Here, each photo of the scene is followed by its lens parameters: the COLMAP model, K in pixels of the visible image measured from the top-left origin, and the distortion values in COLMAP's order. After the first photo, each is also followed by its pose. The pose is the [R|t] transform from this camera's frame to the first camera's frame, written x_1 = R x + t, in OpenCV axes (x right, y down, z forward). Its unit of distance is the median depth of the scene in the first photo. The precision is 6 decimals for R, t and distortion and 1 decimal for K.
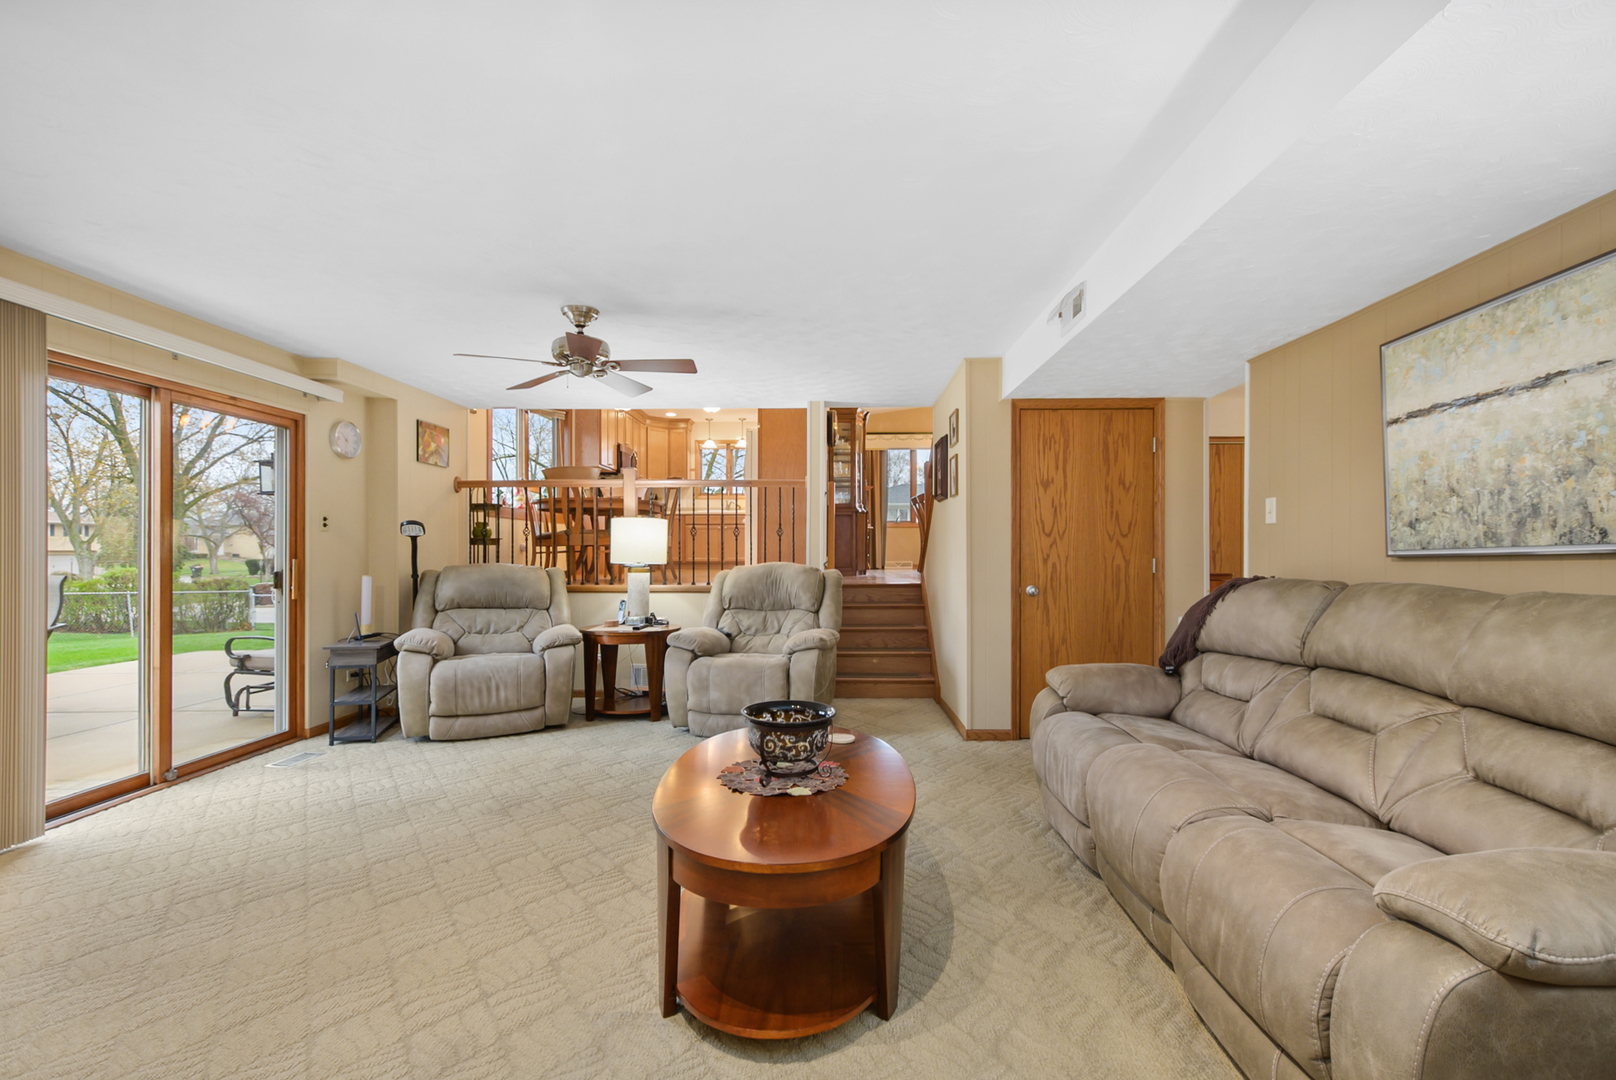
lens RADIAL K [[712.4, 0, 823.7], [0, 712.4, 548.3], [0, 0, 1]] dist [0.007607, -0.000122]
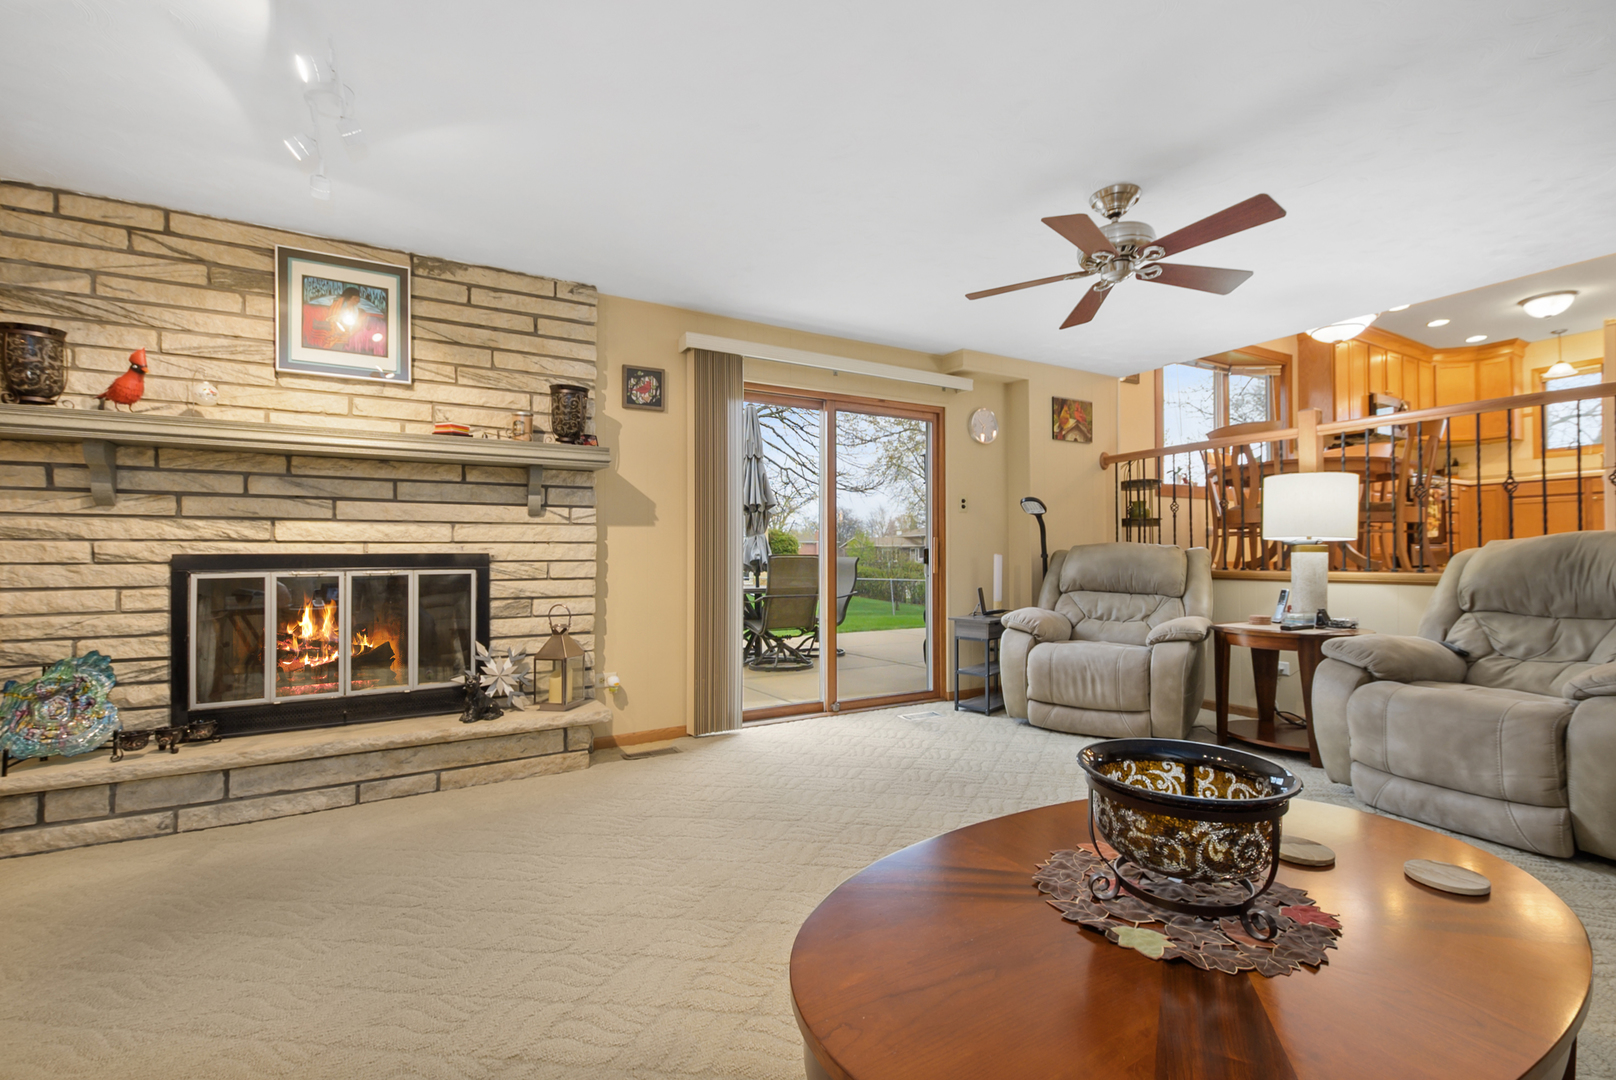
lens RADIAL K [[712.4, 0, 823.7], [0, 712.4, 548.3], [0, 0, 1]] dist [0.007607, -0.000122]
pose [[0.518172, -0.013226, -0.855174, 0.114089], [0.007150, 0.999912, -0.011132, 0.040787], [0.855247, -0.000346, 0.518221, 0.260435]]
